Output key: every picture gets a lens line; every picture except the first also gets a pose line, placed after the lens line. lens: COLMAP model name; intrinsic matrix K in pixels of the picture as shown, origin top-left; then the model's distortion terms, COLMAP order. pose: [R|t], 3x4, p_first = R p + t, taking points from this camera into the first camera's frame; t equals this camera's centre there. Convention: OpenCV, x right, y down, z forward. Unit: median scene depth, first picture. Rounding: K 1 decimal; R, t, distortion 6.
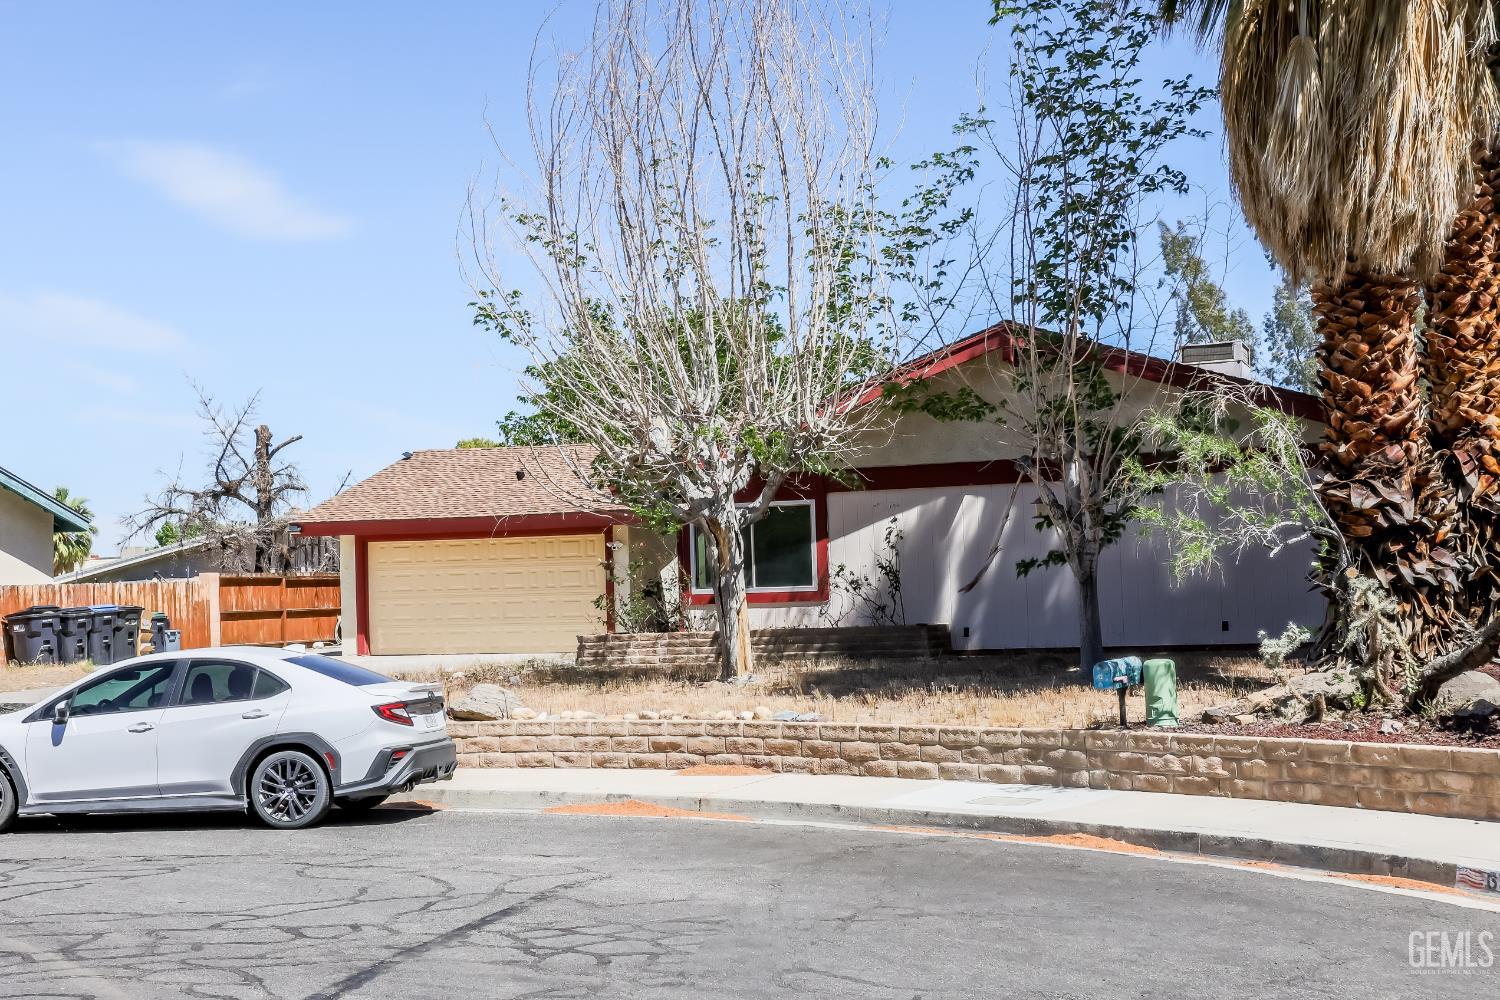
lens RADIAL K [[1906.8, 0, 750.0], [0, 1906.8, 500.0], [0, 0, 1]] dist [0.032696, 0.035877]
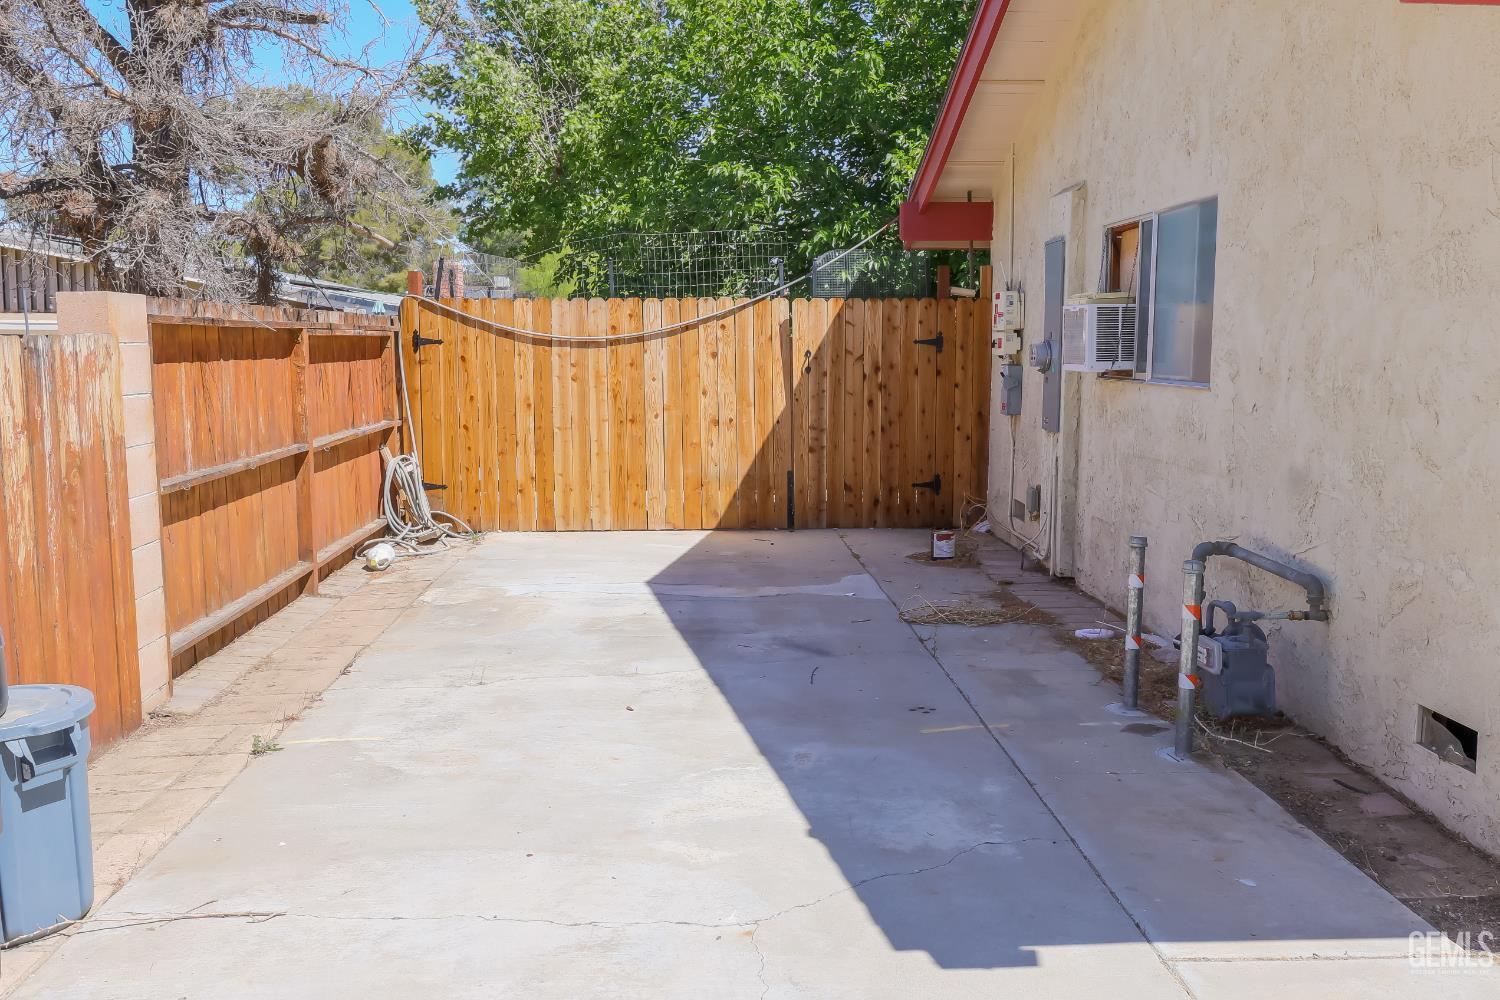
lens RADIAL K [[1365.3, 0, 750.0], [0, 1365.3, 500.0], [0, 0, 1]] dist [0.001014, 0.011872]
pose [[0.920408, -0.015658, 0.390645, -0.651235], [-0.046467, 0.987734, 0.149072, 0.082669], [-0.388188, -0.155359, 0.908391, 1.989933]]
